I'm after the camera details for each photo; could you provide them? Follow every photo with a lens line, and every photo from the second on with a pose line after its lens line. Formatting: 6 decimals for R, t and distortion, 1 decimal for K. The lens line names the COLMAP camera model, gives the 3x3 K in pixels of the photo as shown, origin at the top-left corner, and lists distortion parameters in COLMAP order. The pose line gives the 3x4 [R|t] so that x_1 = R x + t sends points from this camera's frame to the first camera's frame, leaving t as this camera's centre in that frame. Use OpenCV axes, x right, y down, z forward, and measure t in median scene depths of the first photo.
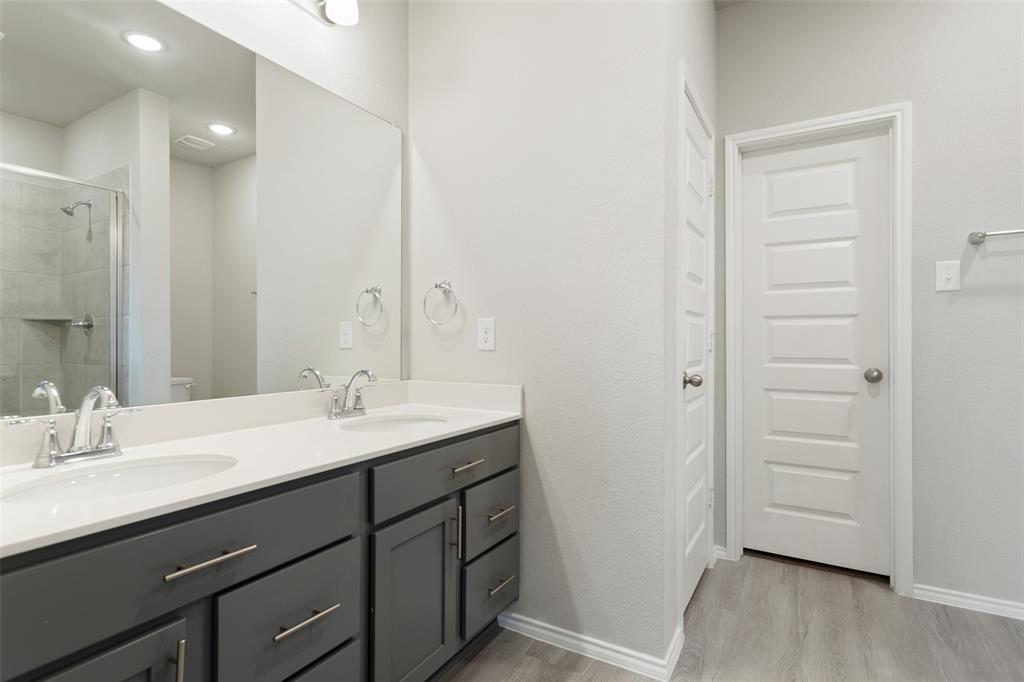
lens RADIAL K [[494.3, 0, 516.3], [0, 494.3, 338.1], [0, 0, 1]] dist [0.005961, 0.001457]
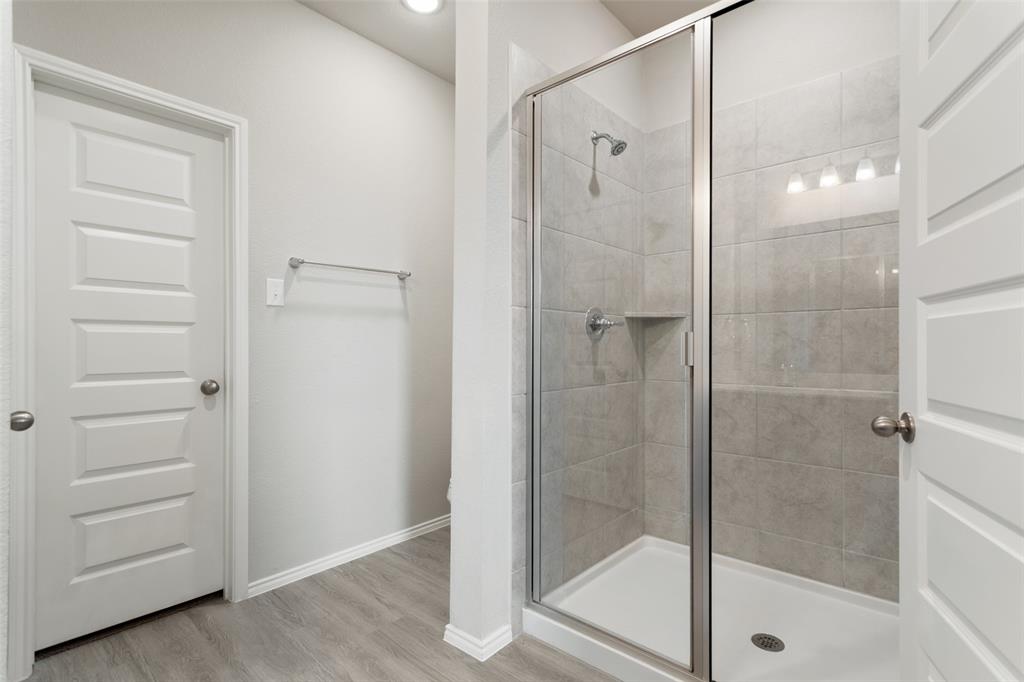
lens RADIAL K [[494.3, 0, 512.5], [0, 494.3, 344.4], [0, 0, 1]] dist [0.005961, 0.001457]
pose [[0.207488, 0.001374, 0.978237, -0.093799], [-0.000730, 0.999999, -0.001250, -0.006695], [-0.978237, -0.000455, 0.207489, 0.226075]]
